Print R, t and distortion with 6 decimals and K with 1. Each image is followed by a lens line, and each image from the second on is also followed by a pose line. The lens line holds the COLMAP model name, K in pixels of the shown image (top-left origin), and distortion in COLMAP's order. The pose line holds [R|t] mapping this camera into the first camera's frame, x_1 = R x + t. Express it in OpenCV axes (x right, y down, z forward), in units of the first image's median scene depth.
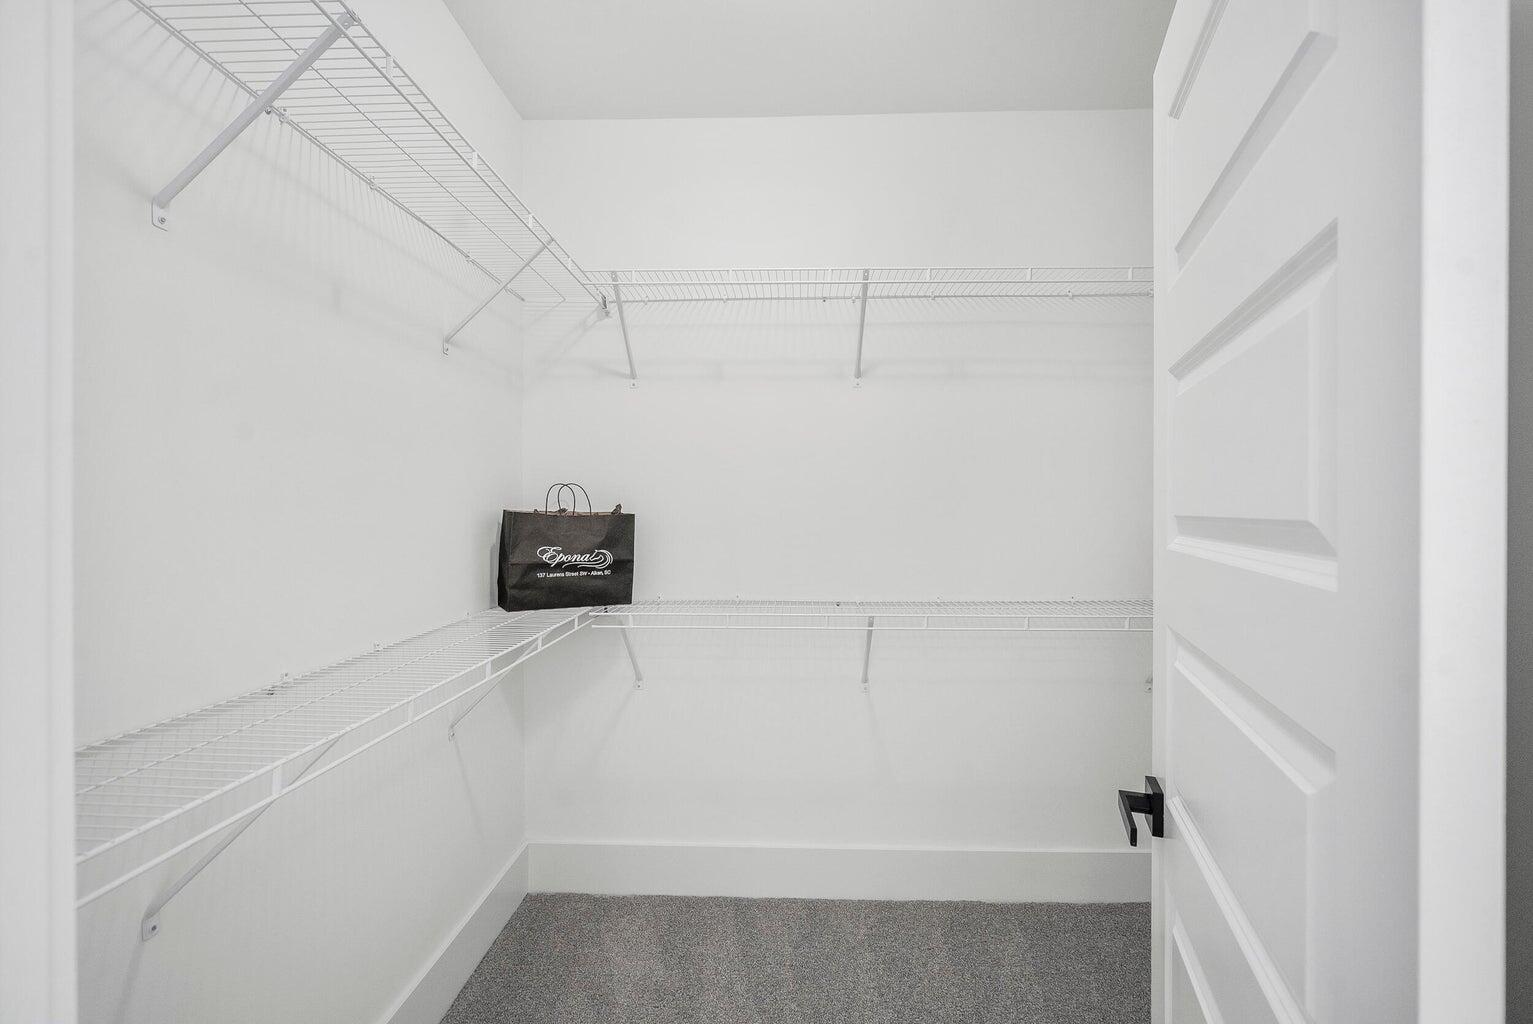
lens RADIAL K [[698.4, 0, 772.7], [0, 698.4, 505.6], [0, 0, 1]] dist [-0.004103, -0.000615]
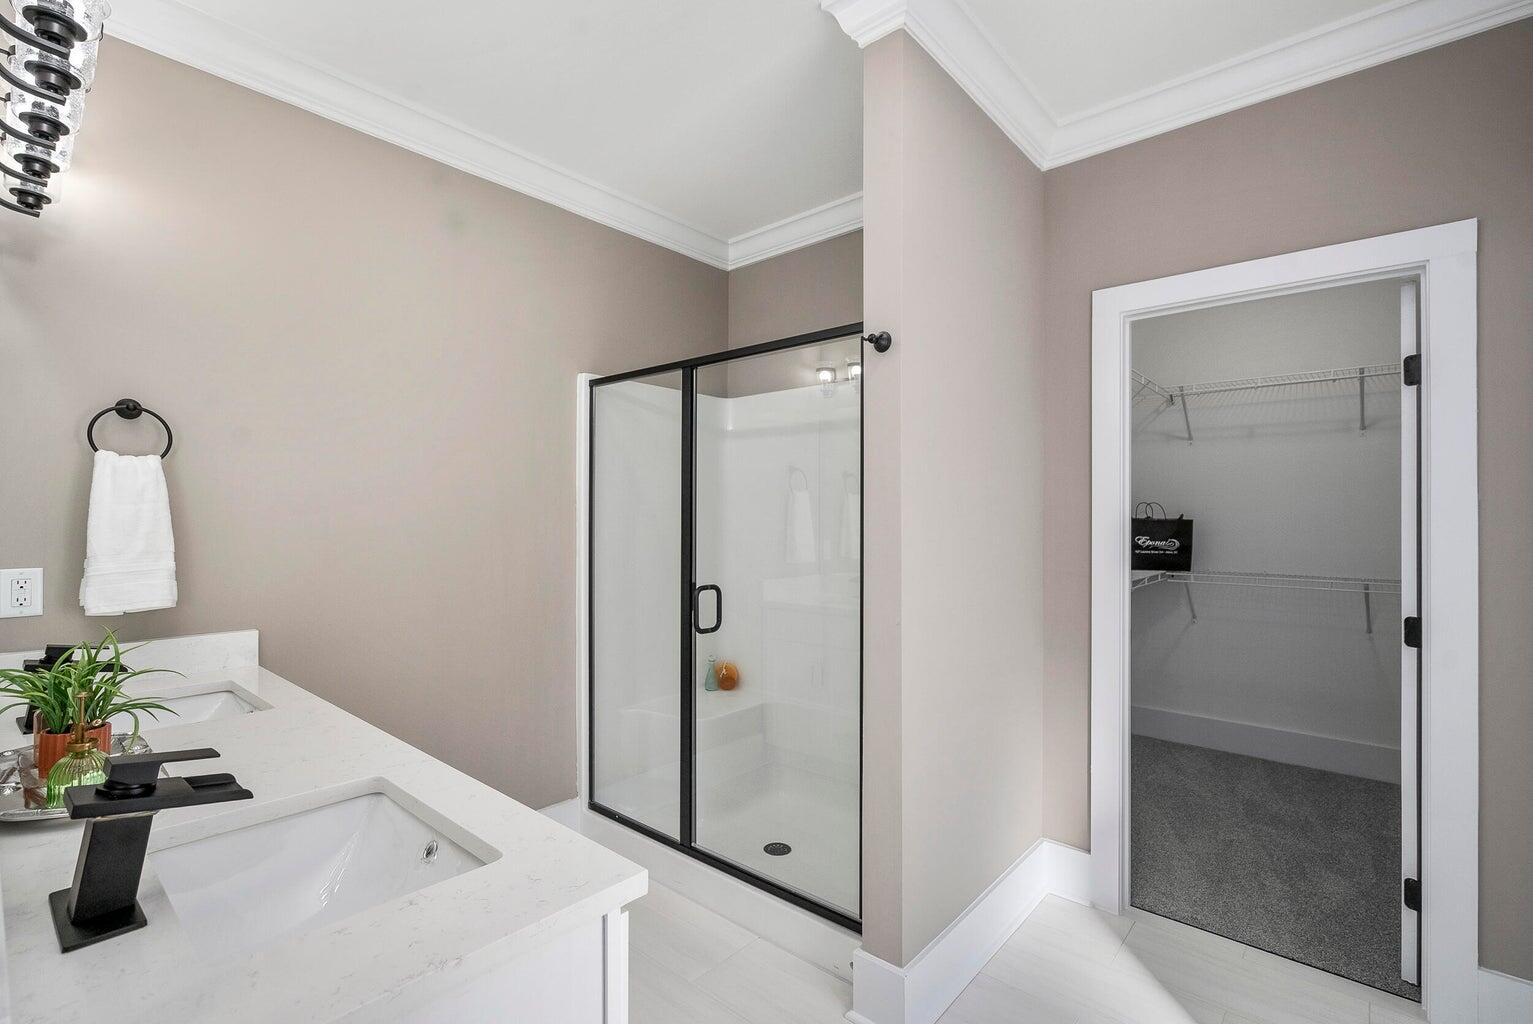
lens RADIAL K [[698.4, 0, 770.8], [0, 698.4, 522.2], [0, 0, 1]] dist [-0.004103, -0.000615]
pose [[0.773128, 0.002063, -0.634247, 0.087756], [-0.006559, 0.999967, -0.004743, 0.032264], [0.634216, 0.007827, 0.773116, -0.976995]]
